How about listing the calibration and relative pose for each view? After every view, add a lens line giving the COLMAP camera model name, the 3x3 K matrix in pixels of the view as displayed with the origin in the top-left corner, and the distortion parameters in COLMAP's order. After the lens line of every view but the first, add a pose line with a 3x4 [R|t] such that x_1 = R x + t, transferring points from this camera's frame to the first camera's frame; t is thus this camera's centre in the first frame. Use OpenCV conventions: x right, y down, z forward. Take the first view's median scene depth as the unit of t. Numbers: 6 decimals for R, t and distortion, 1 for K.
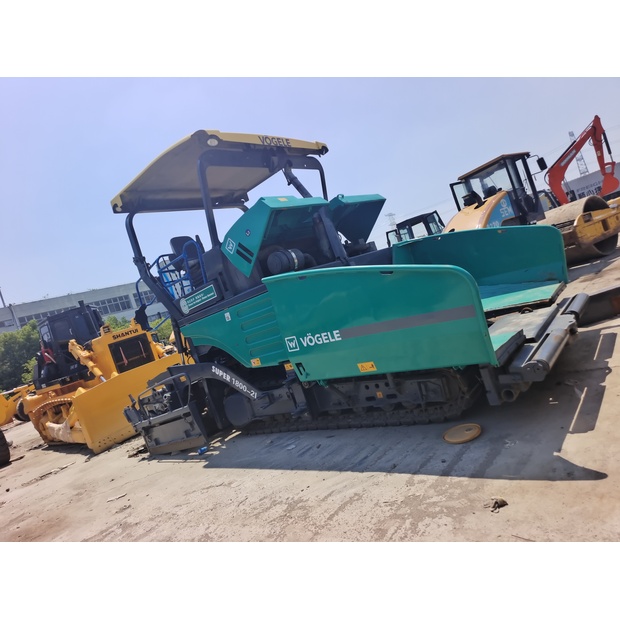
lens RADIAL K [[424.5, 0, 311.2], [0, 424.5, 306.5], [0, 0, 1]] dist [0.061071, -0.068920]
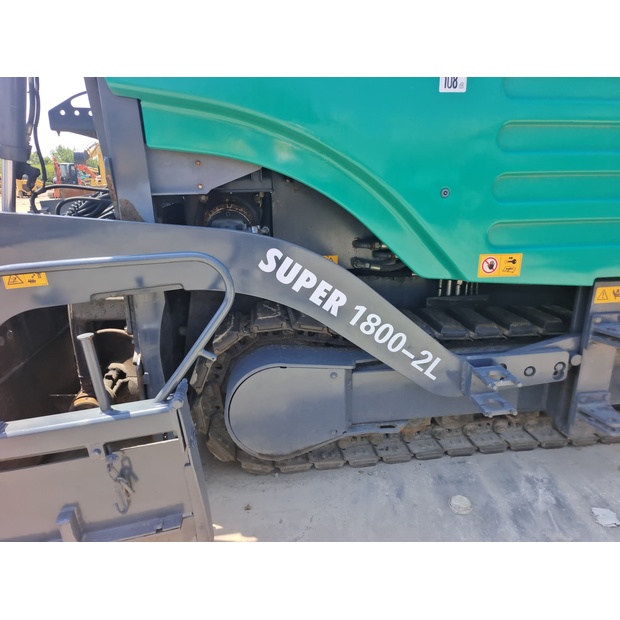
lens RADIAL K [[424.5, 0, 311.2], [0, 424.5, 306.5], [0, 0, 1]] dist [0.061071, -0.068920]
pose [[0.630796, 0.102580, 0.769138, -0.459544], [-0.201187, 0.978947, 0.034437, 0.180094], [-0.749413, -0.176463, 0.638154, 0.912057]]
